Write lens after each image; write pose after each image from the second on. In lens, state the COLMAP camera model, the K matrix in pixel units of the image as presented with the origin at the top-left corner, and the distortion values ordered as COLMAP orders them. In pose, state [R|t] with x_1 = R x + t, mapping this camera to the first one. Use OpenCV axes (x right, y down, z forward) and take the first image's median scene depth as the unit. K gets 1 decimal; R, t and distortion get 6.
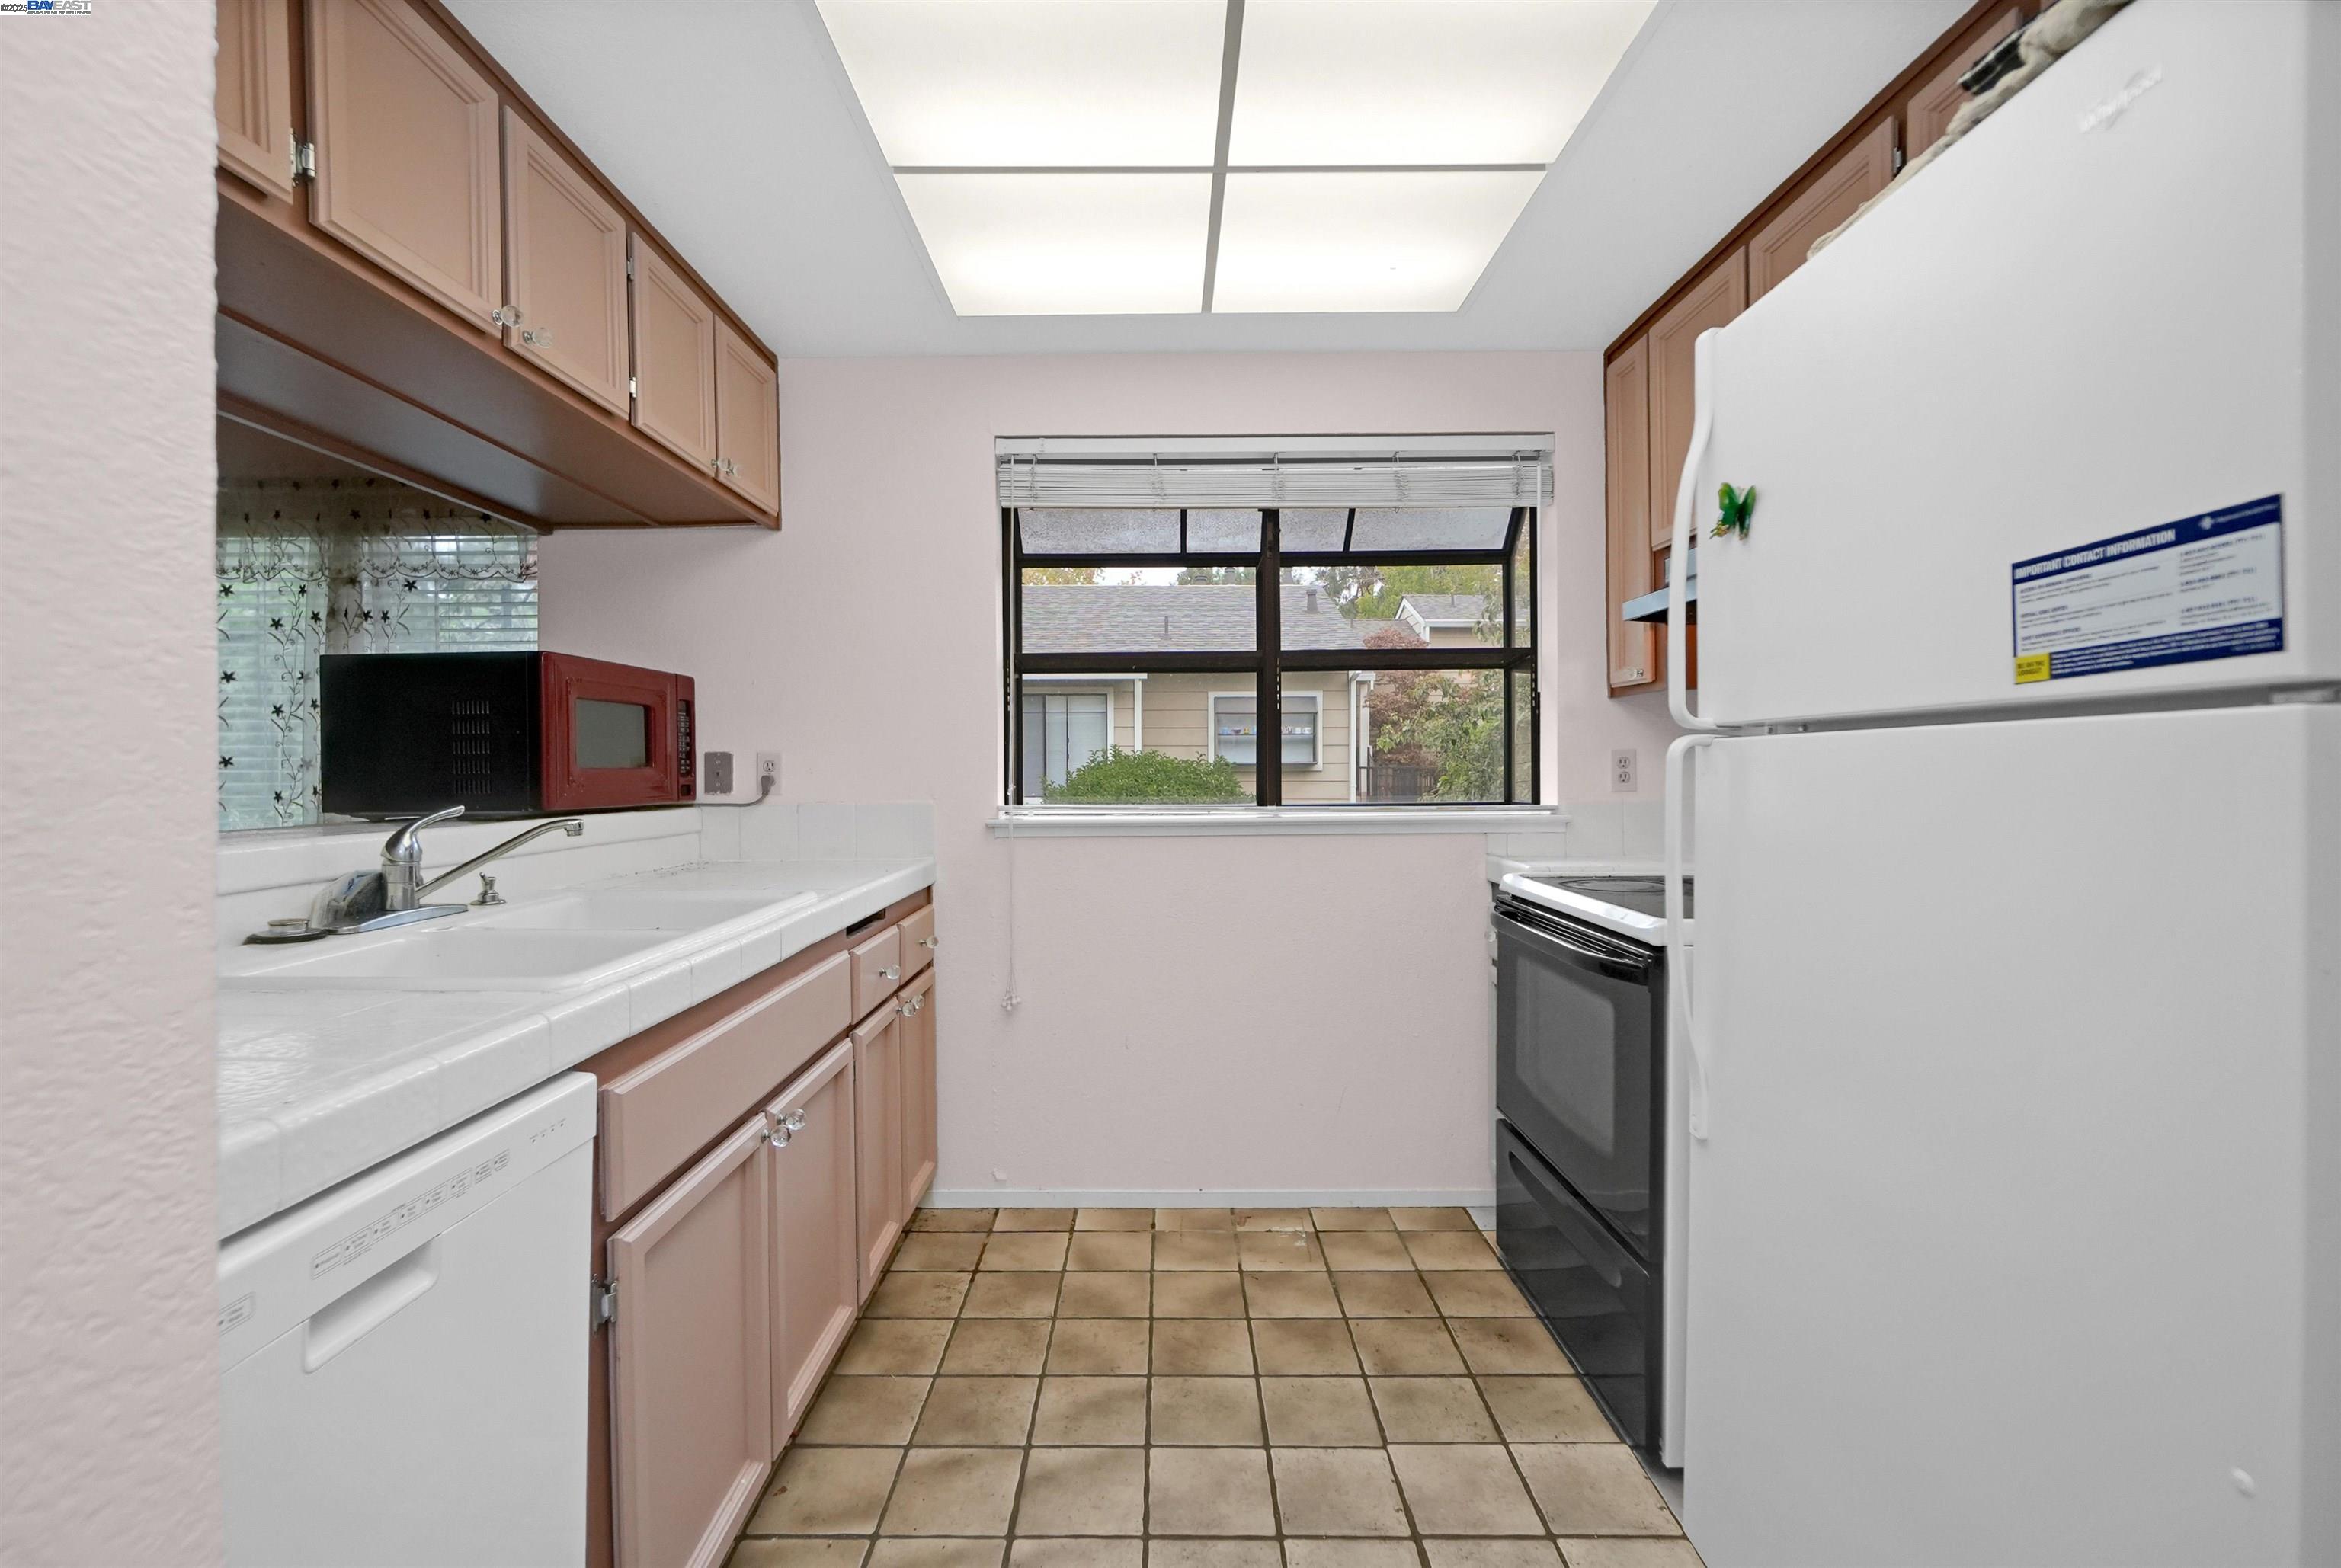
lens RADIAL K [[1013.6, 0, 1164.9], [0, 1013.6, 773.3], [0, 0, 1]] dist [-0.009913, 0.000051]
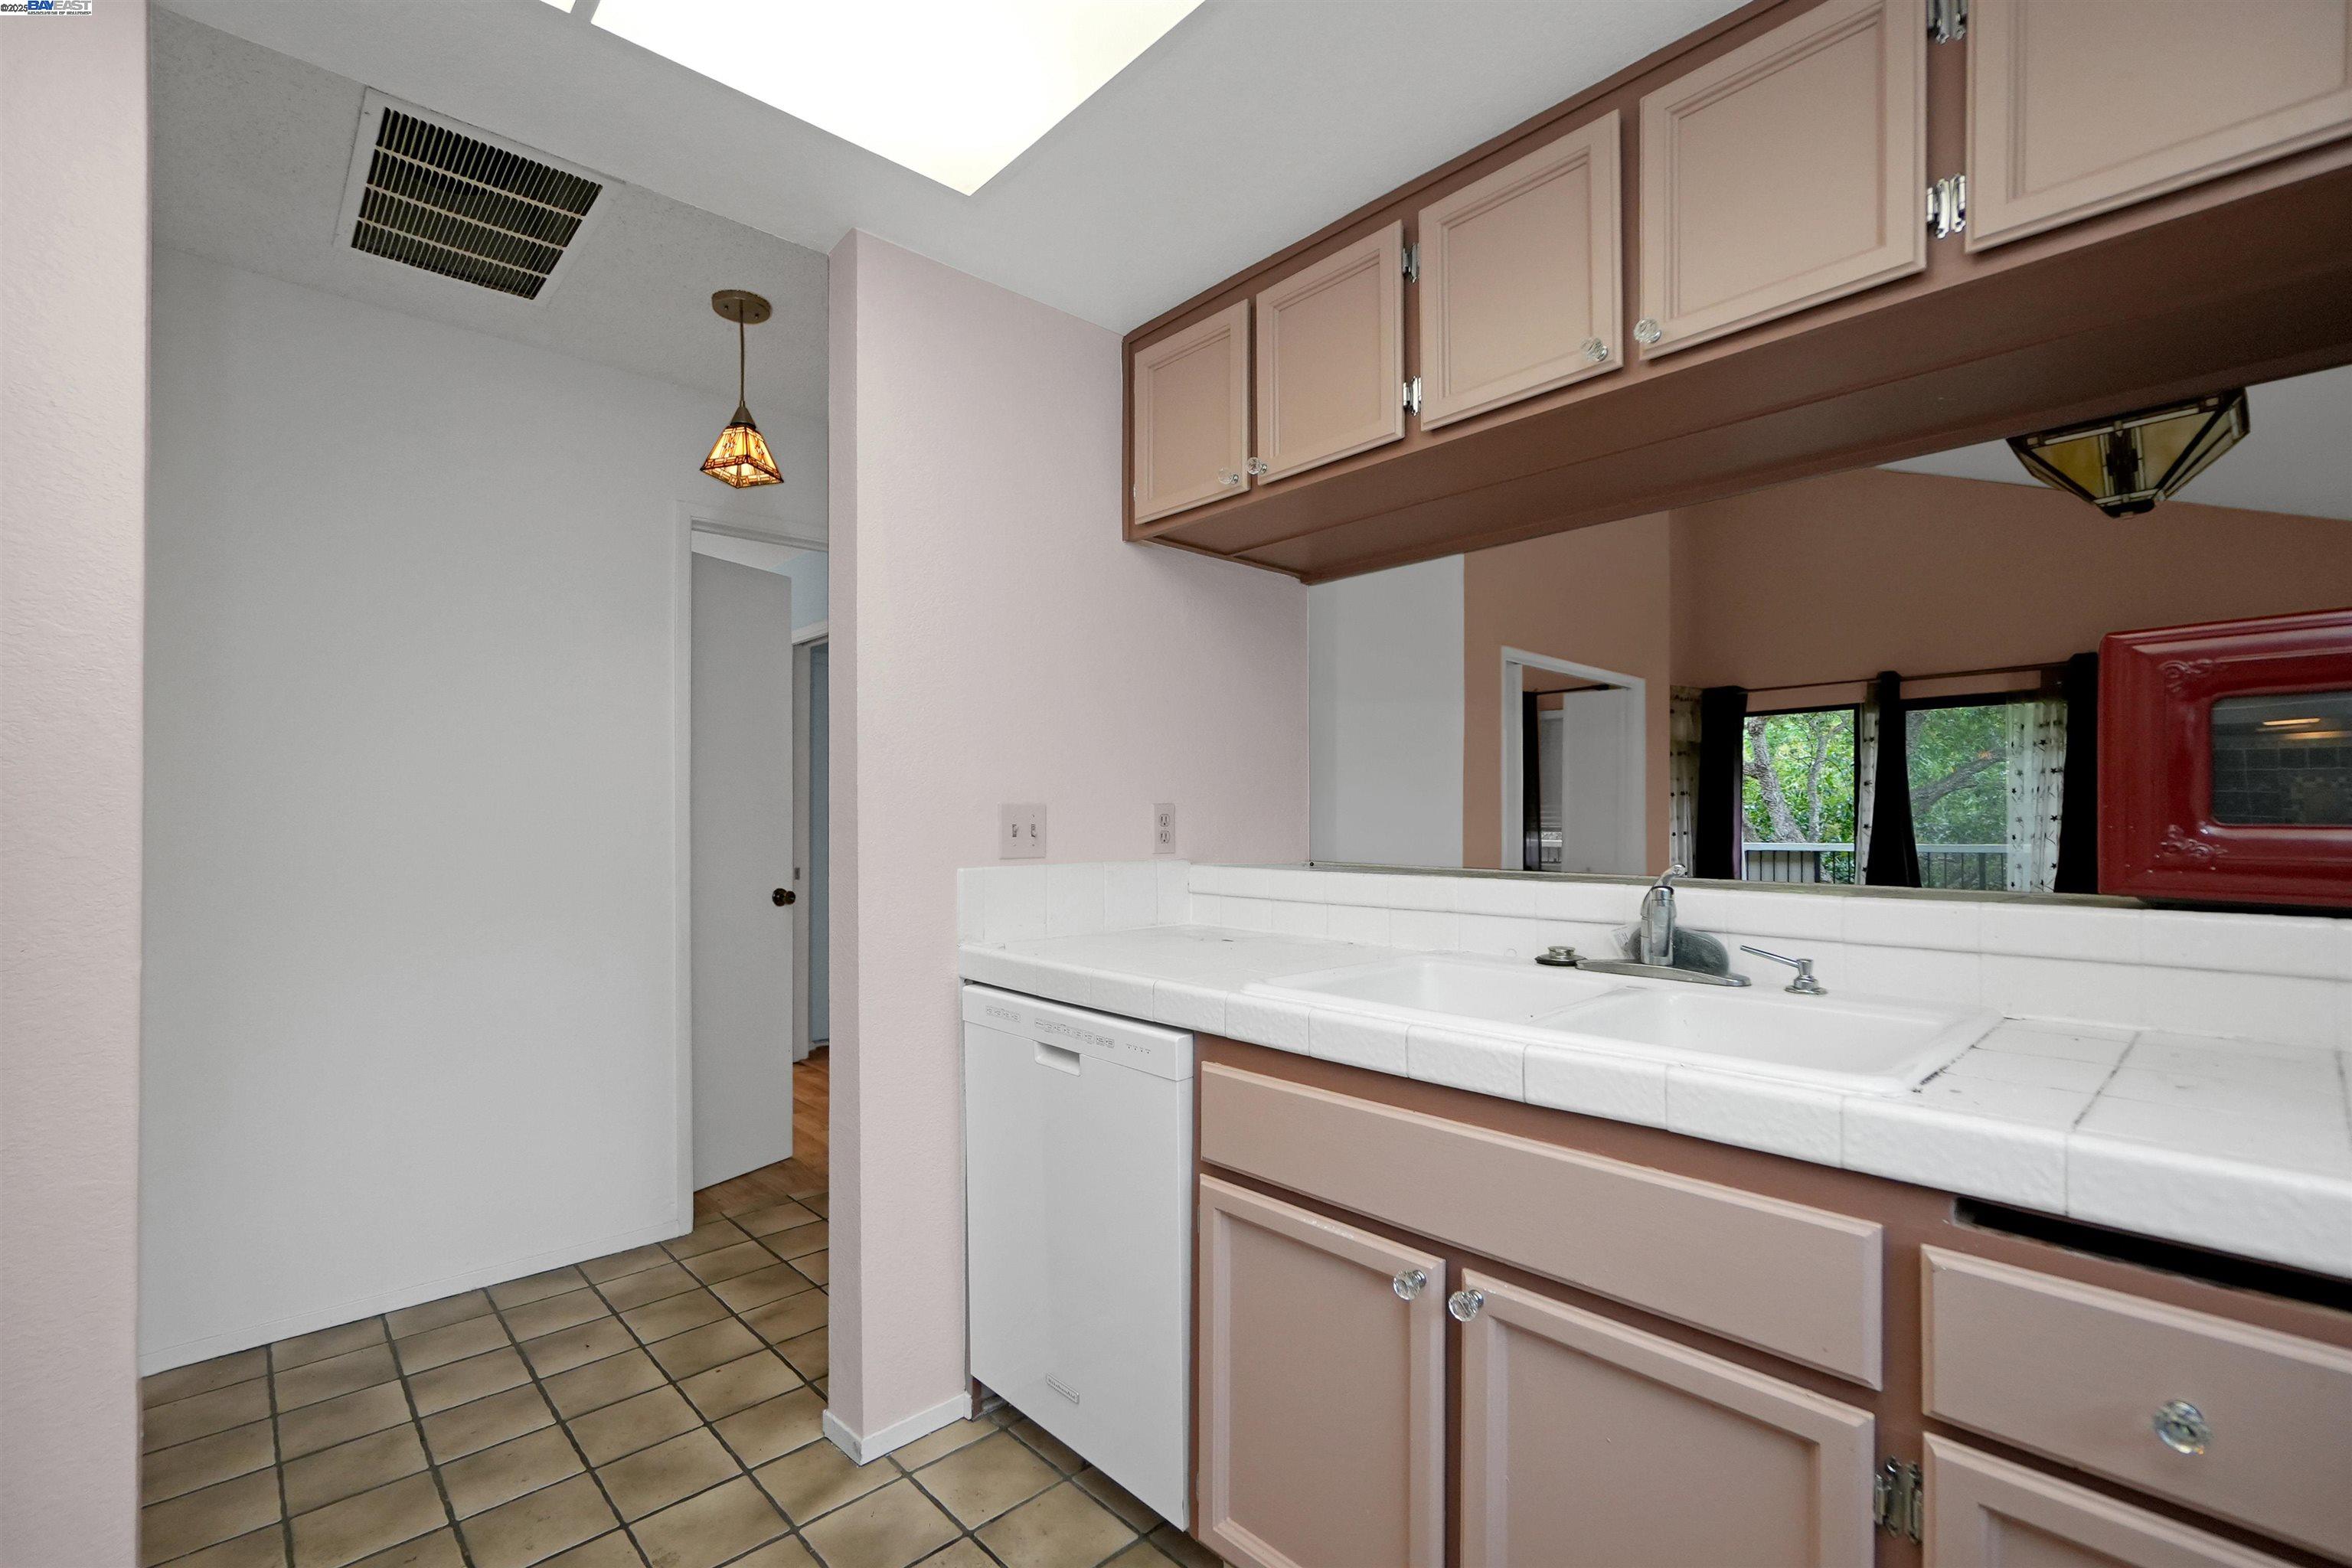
lens RADIAL K [[1048.0, 0, 1176.6], [0, 1048.0, 795.0], [0, 0, 1]] dist [0.016879, 0.000069]
pose [[-0.725560, -0.010739, -0.688075, 0.211880], [-0.003661, 0.999924, -0.011745, -0.015999], [0.688149, -0.006003, -0.725544, 0.924420]]
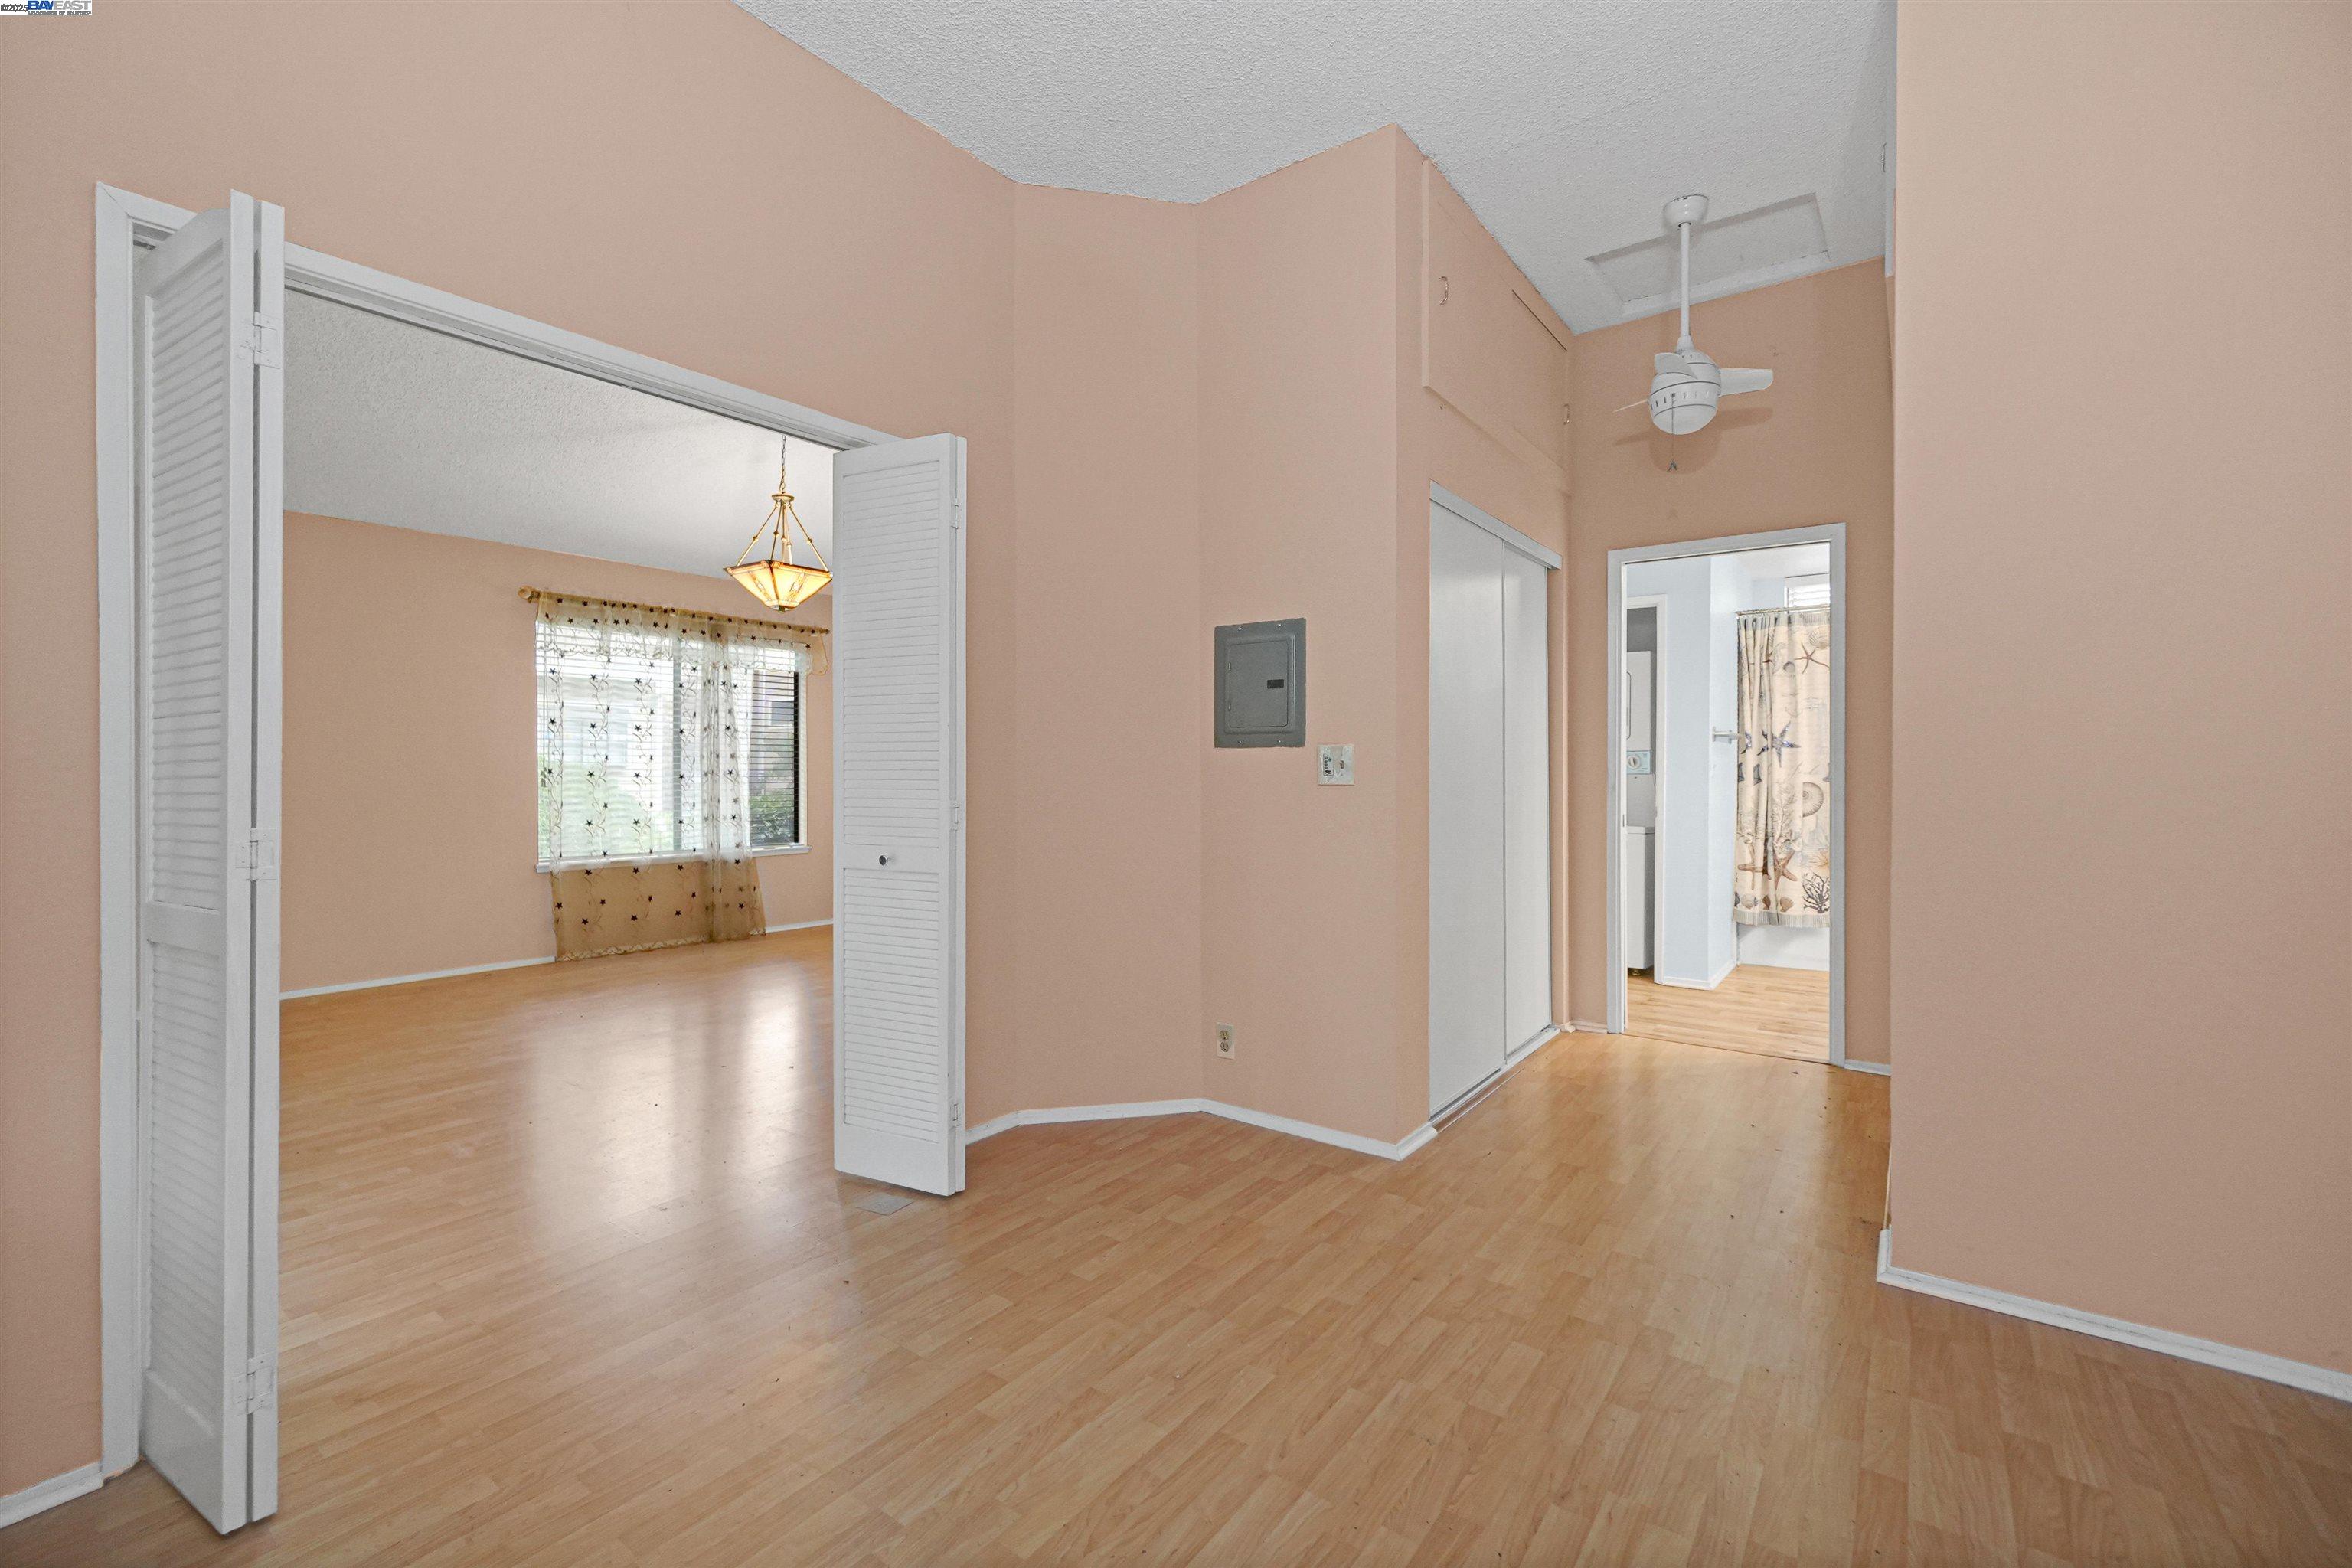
lens RADIAL K [[1017.3, 0, 1160.4], [0, 1017.3, 761.6], [0, 0, 1]] dist [-0.003249, -0.000142]
pose [[0.607138, 0.009744, 0.794536, -2.584770], [0.002493, 0.999897, -0.014168, 0.033030], [-0.794592, 0.010583, 0.607051, -1.222571]]
